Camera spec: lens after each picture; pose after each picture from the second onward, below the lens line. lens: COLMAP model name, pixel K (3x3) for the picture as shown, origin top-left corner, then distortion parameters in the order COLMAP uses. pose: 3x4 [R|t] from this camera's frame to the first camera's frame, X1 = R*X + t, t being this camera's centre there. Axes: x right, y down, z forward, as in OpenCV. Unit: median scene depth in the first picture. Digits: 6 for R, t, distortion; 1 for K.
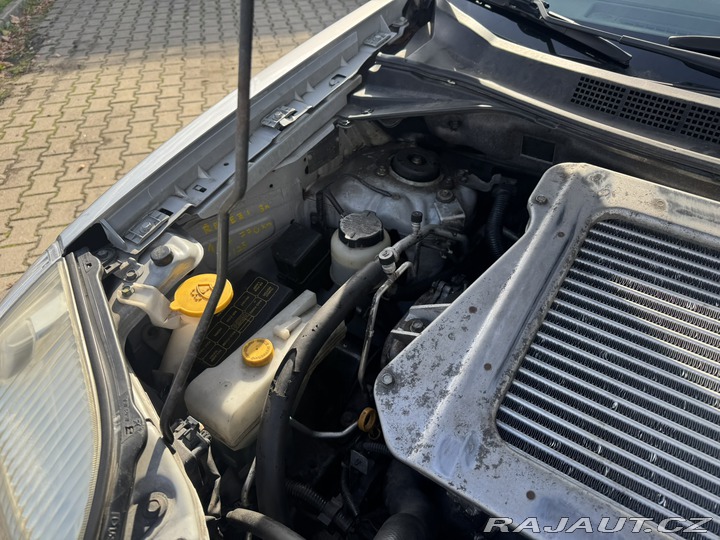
lens RADIAL K [[510.1, 0, 359.1], [0, 510.1, 275.3], [0, 0, 1]] dist [0.032512, -0.035078]
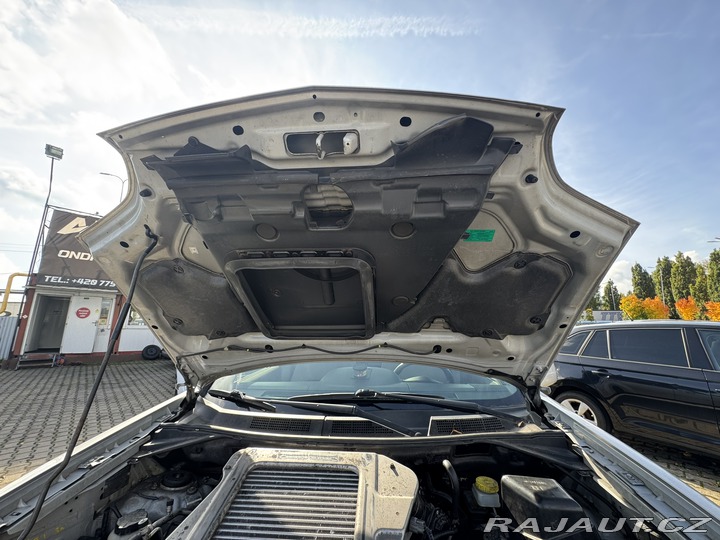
lens RADIAL K [[287.9, 0, 359.9], [0, 287.9, 269.3], [0, 0, 1]] dist [-0.001592, 0.000481]
pose [[0.864008, 0.100071, 0.493432, 0.107225], [0.335631, 0.616041, -0.712633, 0.344716], [-0.375288, 0.781332, 0.498677, -0.470091]]
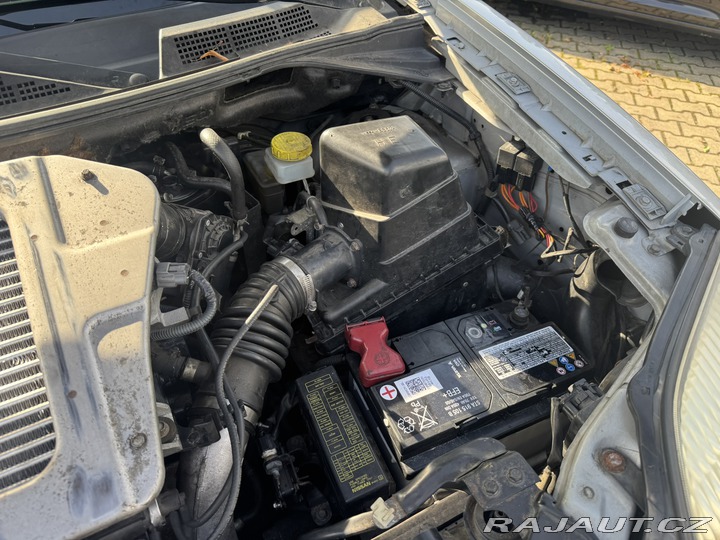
lens RADIAL K [[510.1, 0, 359.1], [0, 510.1, 275.3], [0, 0, 1]] dist [0.032512, -0.035078]
pose [[0.467771, -0.613829, 0.635928, 0.402903], [0.579673, 0.756205, 0.303535, 0.196486], [-0.667210, 0.226645, 0.709551, -0.219842]]
